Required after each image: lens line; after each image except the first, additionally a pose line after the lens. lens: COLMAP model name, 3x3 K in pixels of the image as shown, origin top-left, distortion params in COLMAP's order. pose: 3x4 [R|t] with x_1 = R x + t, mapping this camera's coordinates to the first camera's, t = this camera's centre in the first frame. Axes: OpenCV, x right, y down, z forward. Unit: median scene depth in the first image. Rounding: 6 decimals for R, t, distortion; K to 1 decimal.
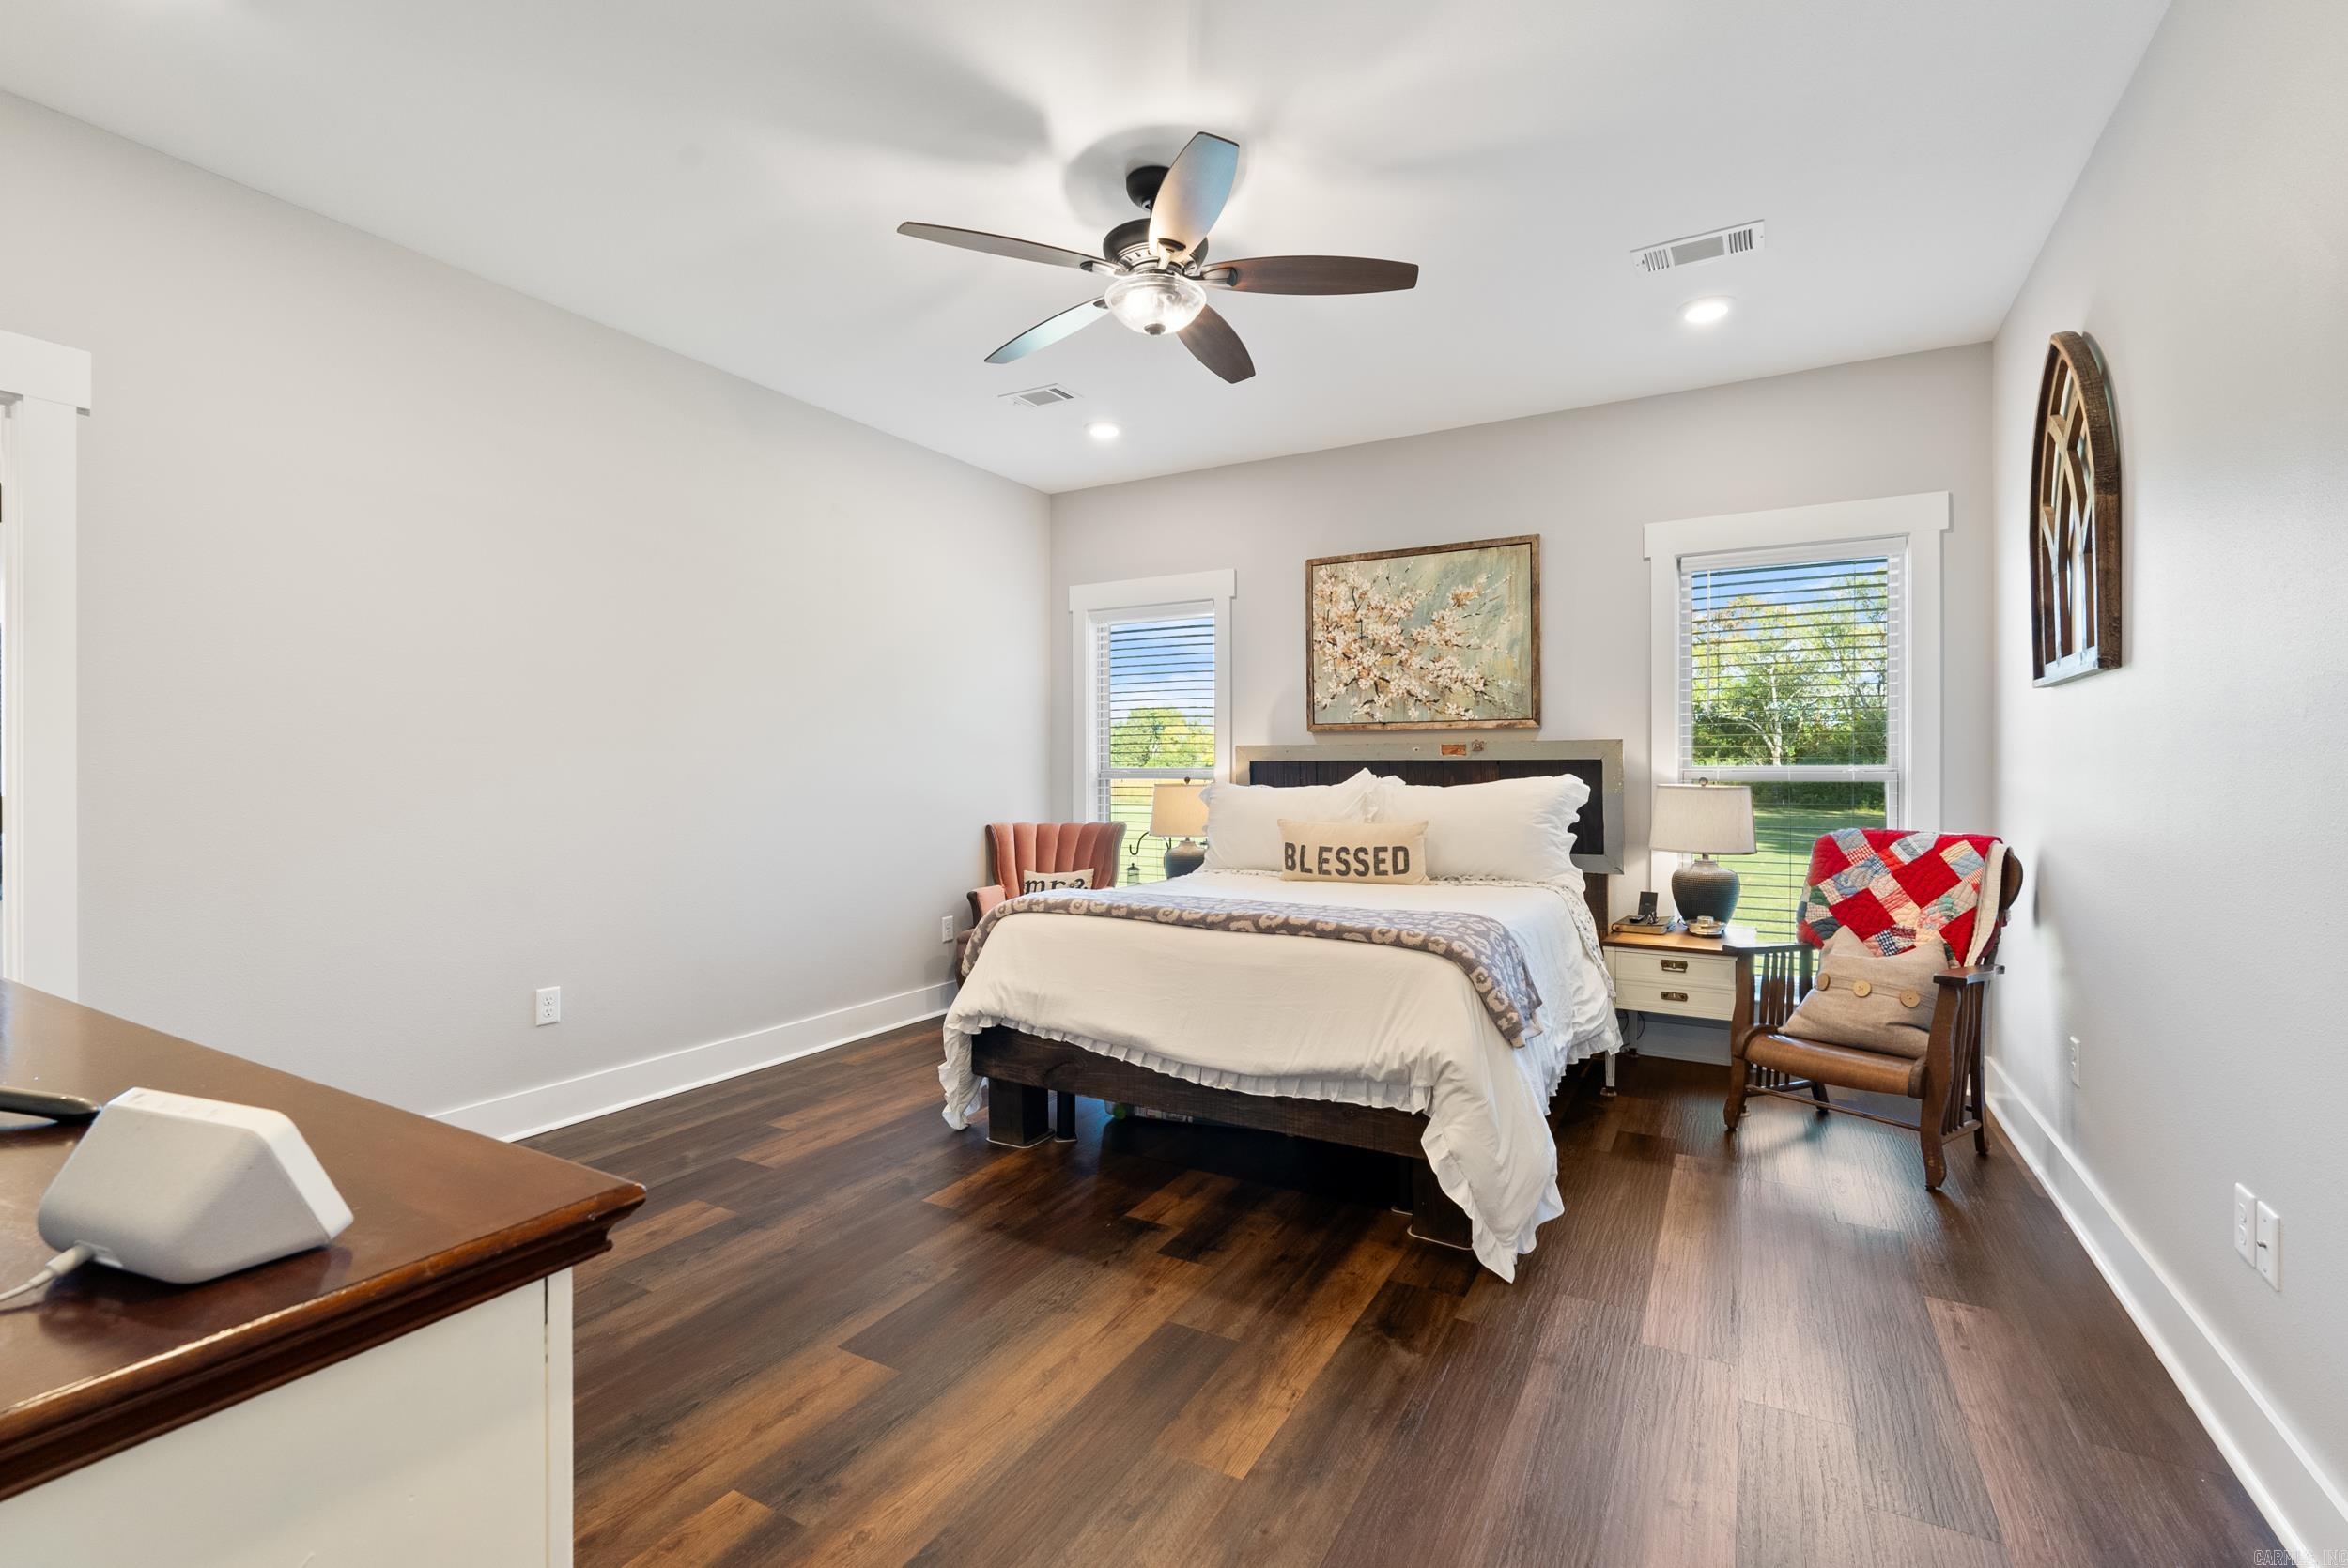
lens RADIAL K [[1033.2, 0, 1174.9], [0, 1033.2, 777.9], [0, 0, 1]] dist [-0.006434, 0.000674]
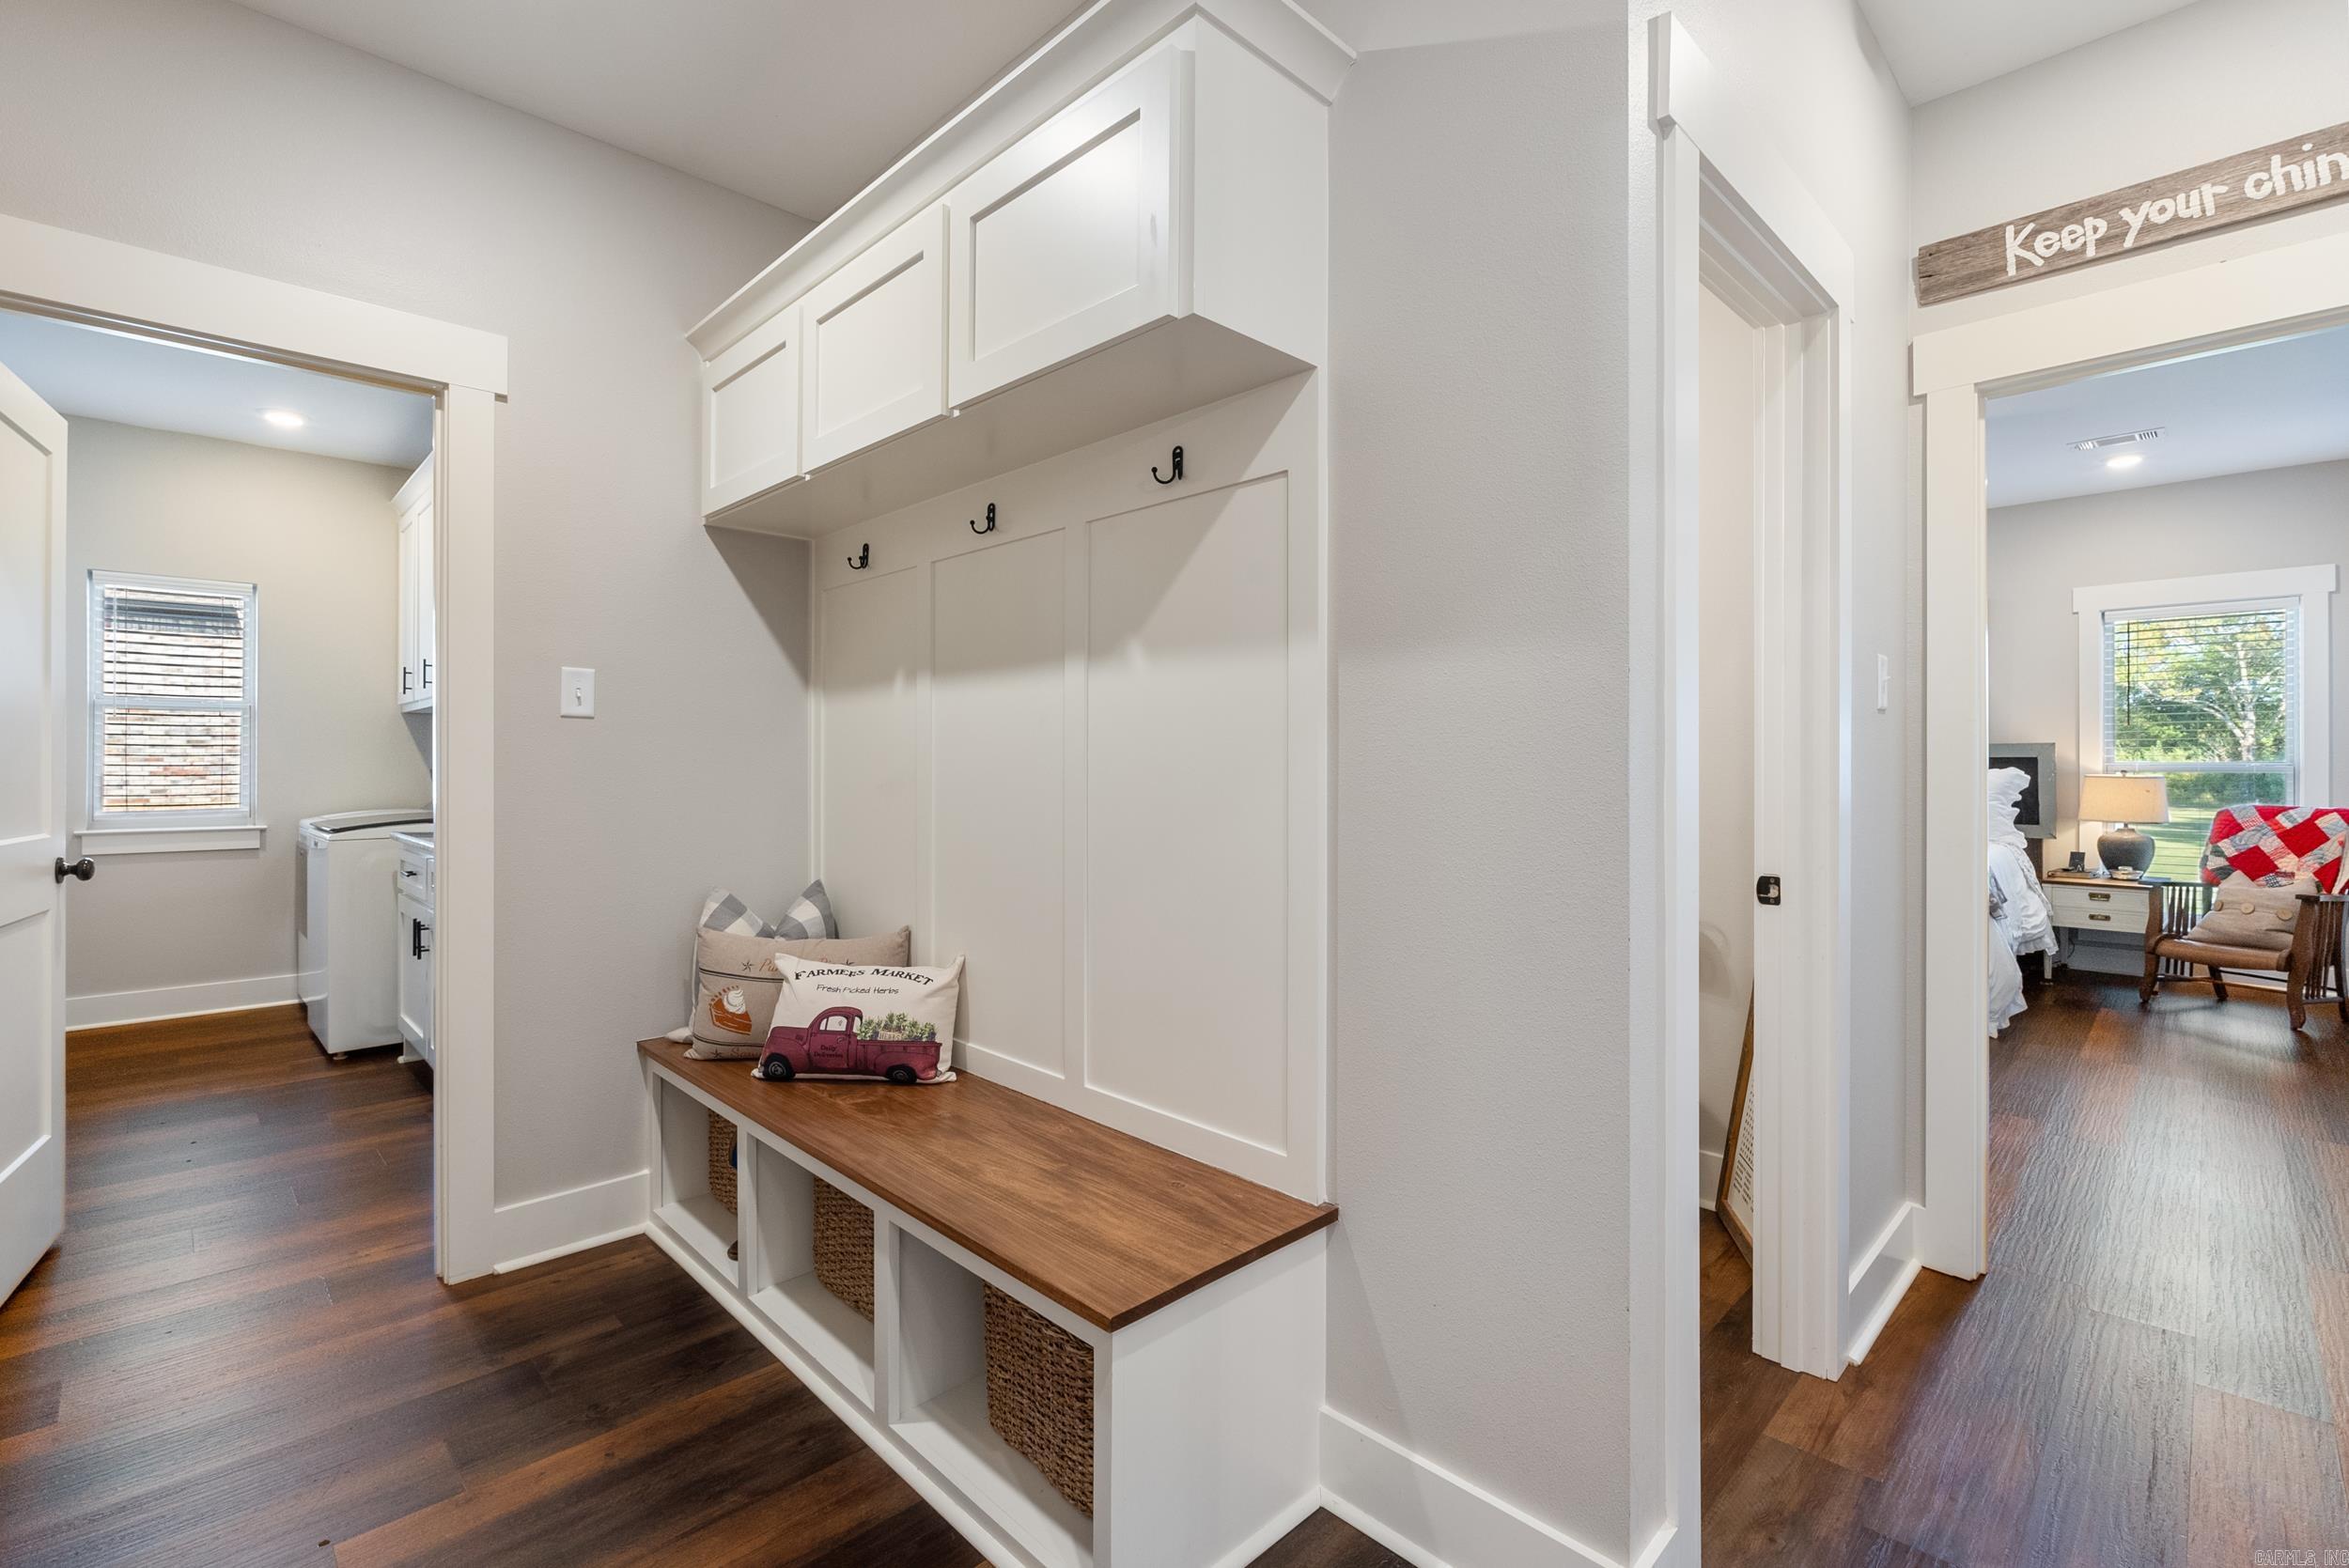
lens RADIAL K [[1033.7, 0, 1179.3], [0, 1033.7, 769.0], [0, 0, 1]] dist [-0.006434, 0.000674]
pose [[0.961625, 0.001913, -0.274360, -0.391261], [-0.002467, 0.999996, -0.001673, 0.004359], [0.274355, 0.002286, 0.961626, -0.802929]]
